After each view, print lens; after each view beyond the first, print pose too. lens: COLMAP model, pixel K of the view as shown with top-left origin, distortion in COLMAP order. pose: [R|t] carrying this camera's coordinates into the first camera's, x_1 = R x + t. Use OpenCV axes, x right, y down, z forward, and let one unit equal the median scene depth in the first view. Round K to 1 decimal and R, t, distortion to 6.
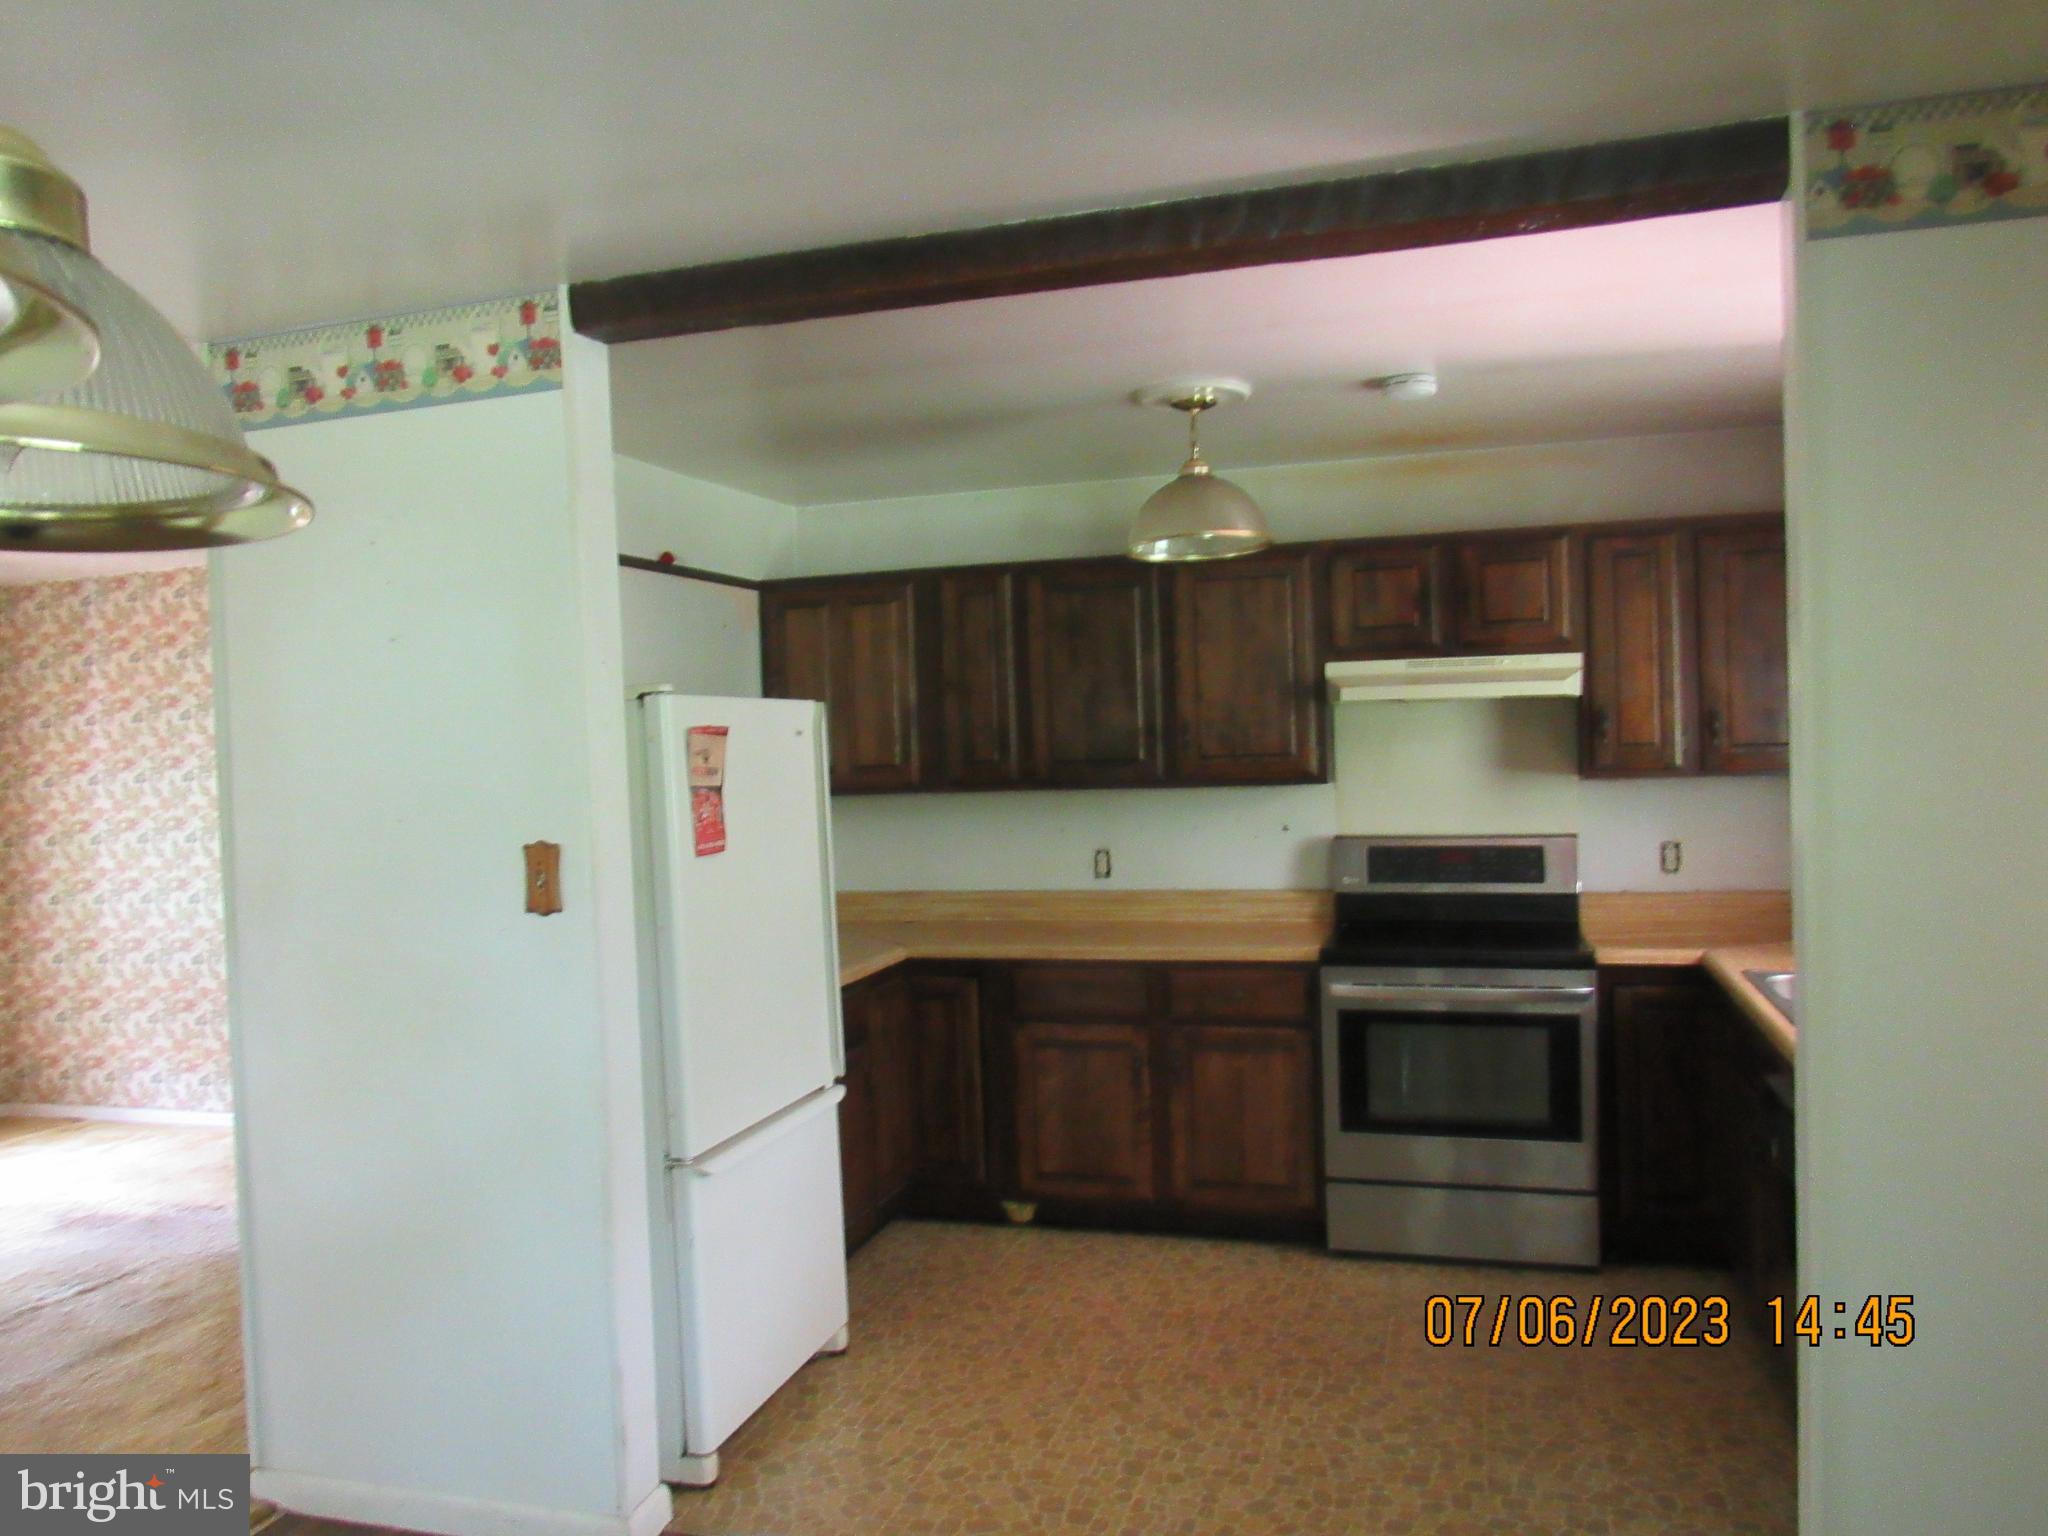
lens RADIAL K [[1467.6, 0, 1028.7], [0, 1467.6, 772.3], [0, 0, 1]] dist [-0.028324, 0.006689]
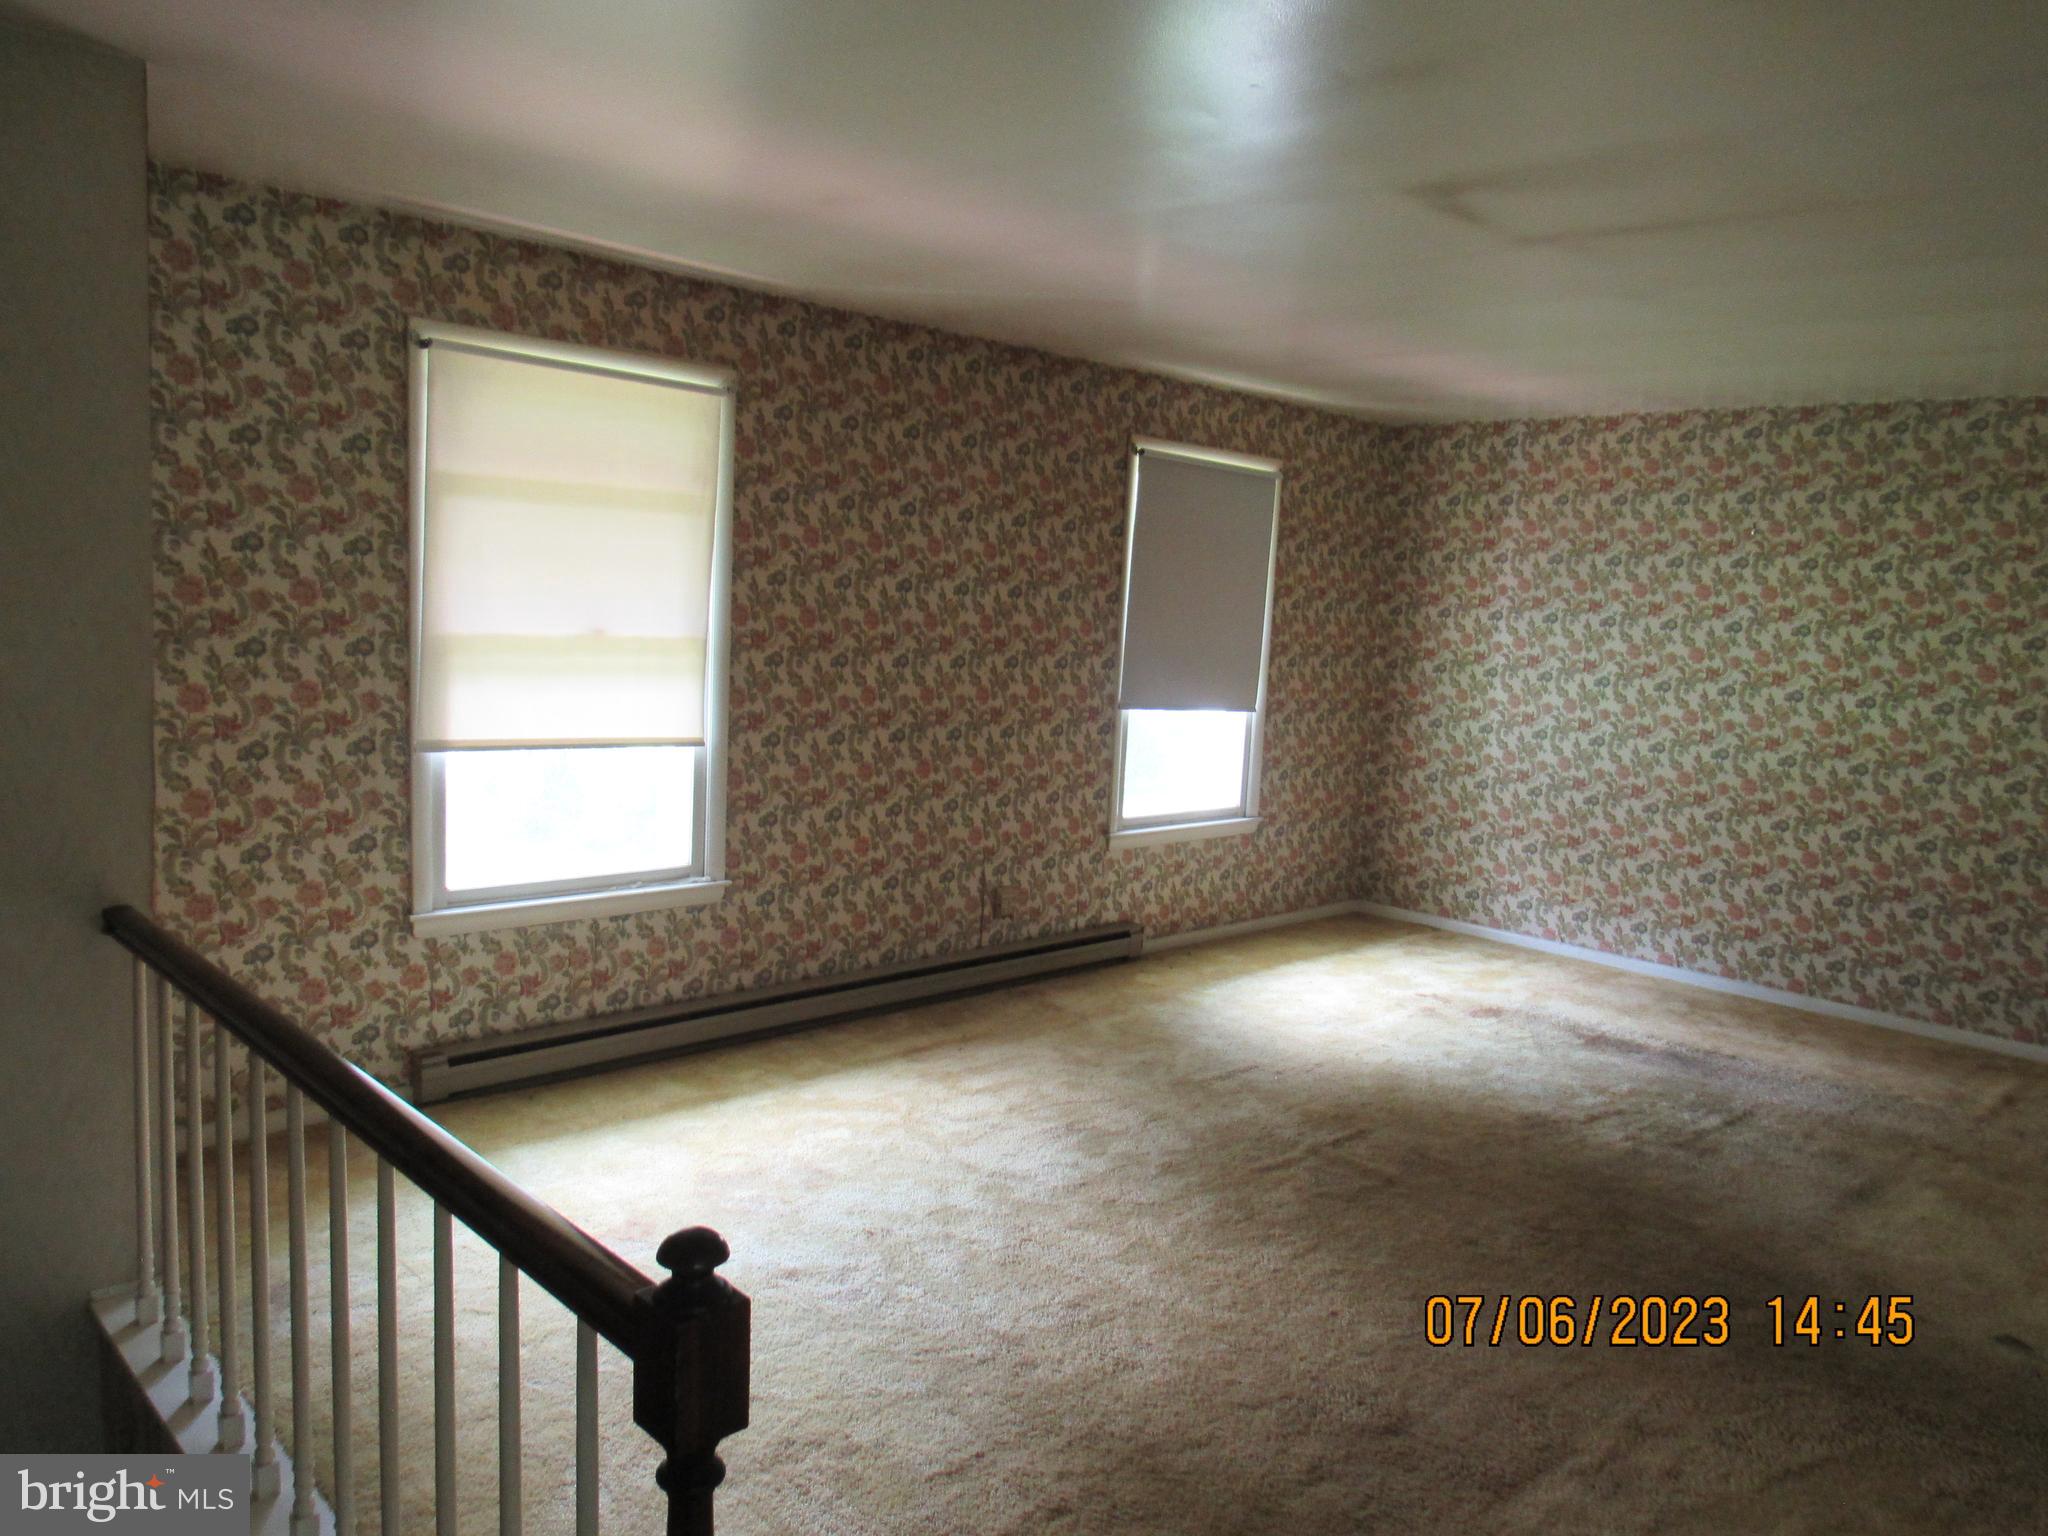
lens RADIAL K [[1467.6, 0, 1026.8], [0, 1467.6, 766.3], [0, 0, 1]] dist [-0.028324, 0.006689]
pose [[0.870406, 0.142562, -0.471242, -0.428329], [-0.097766, 0.988146, 0.118358, 0.021362], [0.482530, -0.056948, 0.874026, -0.093970]]
